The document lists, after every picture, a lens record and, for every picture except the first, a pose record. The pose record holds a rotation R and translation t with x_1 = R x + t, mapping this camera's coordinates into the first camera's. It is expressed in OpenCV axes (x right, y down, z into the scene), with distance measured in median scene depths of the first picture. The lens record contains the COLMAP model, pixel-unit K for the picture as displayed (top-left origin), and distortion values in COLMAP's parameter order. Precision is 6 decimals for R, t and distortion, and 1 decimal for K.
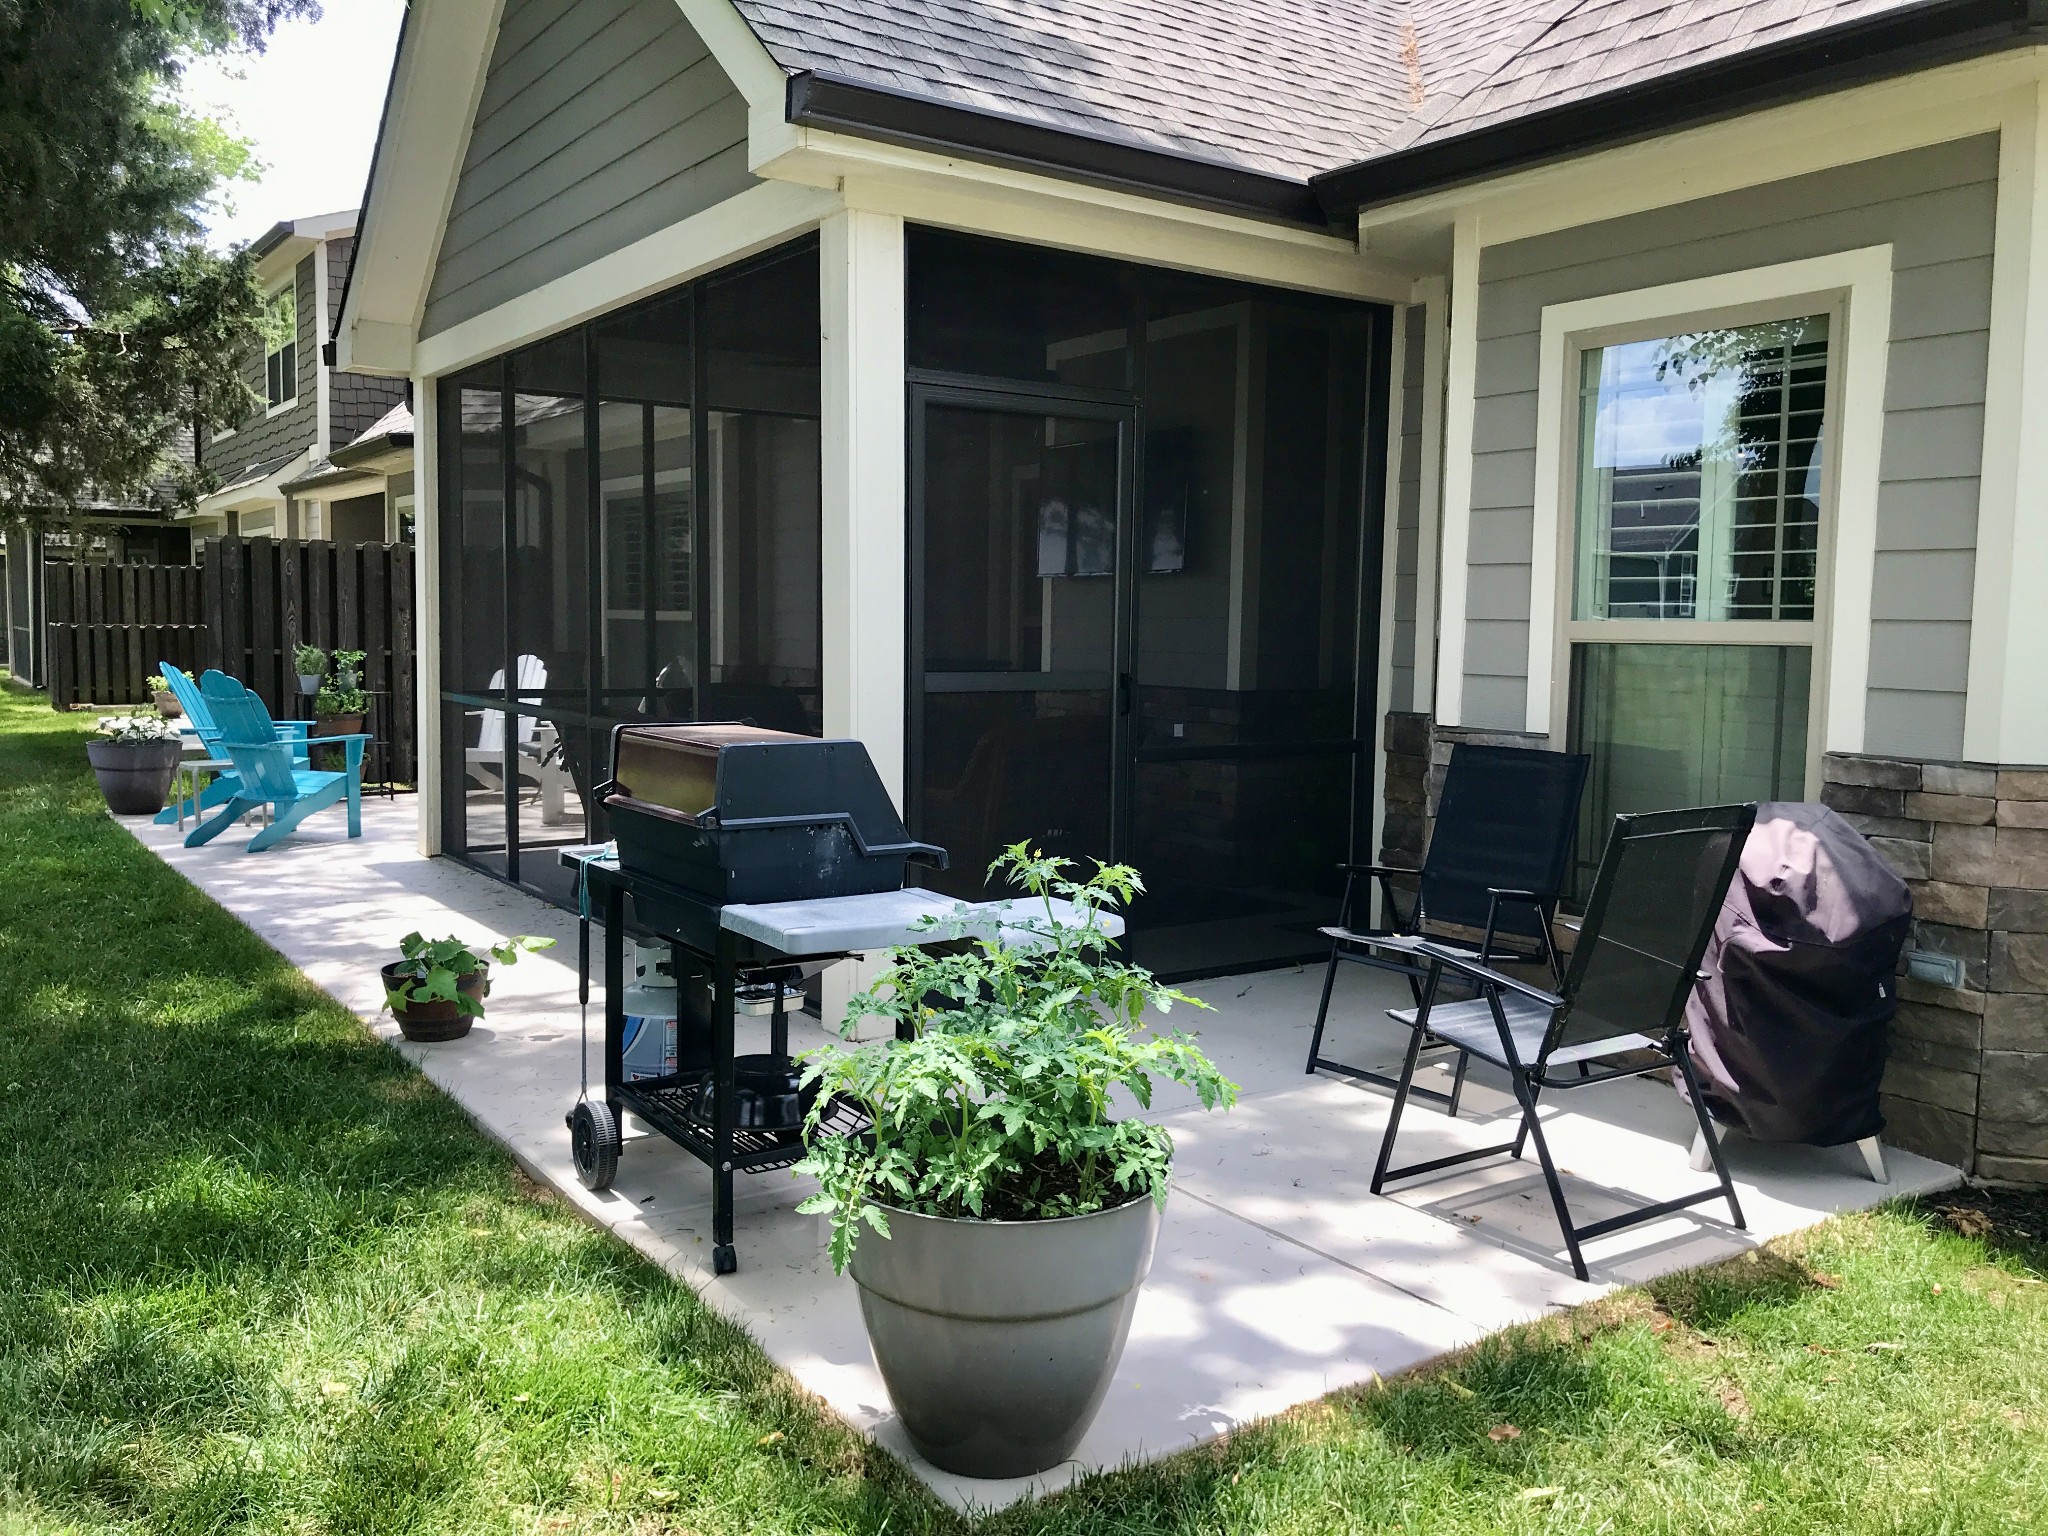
lens RADIAL K [[1719.0, 0, 1023.1], [0, 1719.0, 784.9], [0, 0, 1]] dist [-0.009035, -0.011825]
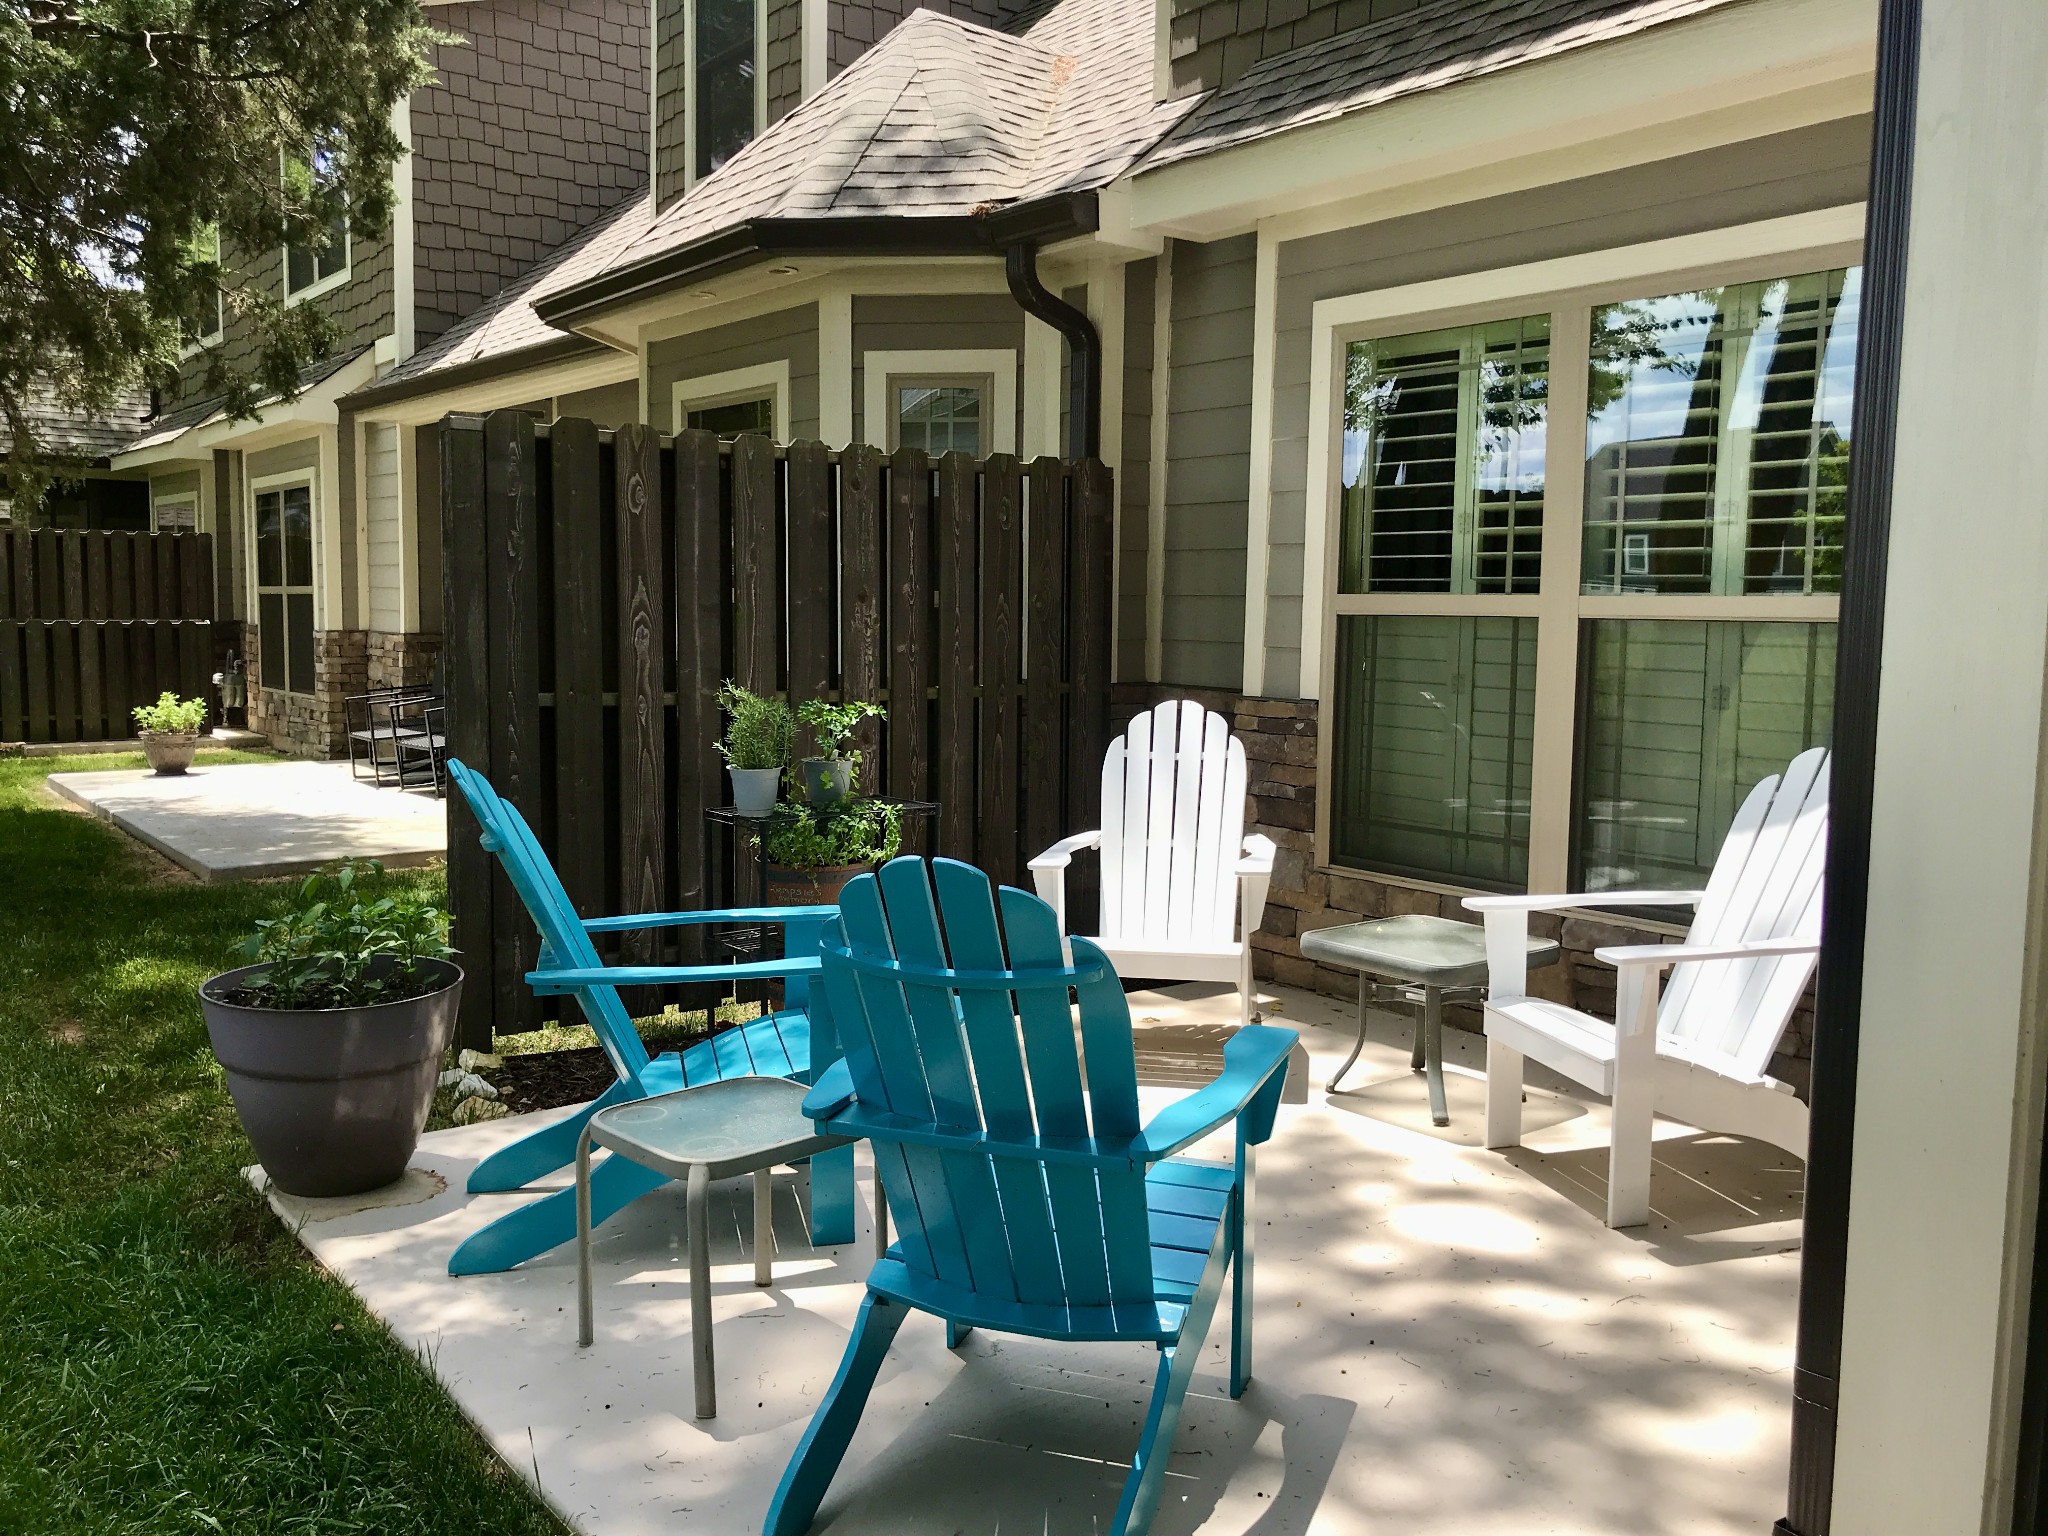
lens RADIAL K [[1661.8, 0, 1014.4], [0, 1661.8, 758.9], [0, 0, 1]] dist [0.086711, -0.156231]
pose [[0.997939, -0.015084, 0.062365, -0.216768], [0.015109, 0.999886, 0.000080, -0.036936], [-0.062359, 0.000862, 0.998053, 0.353343]]
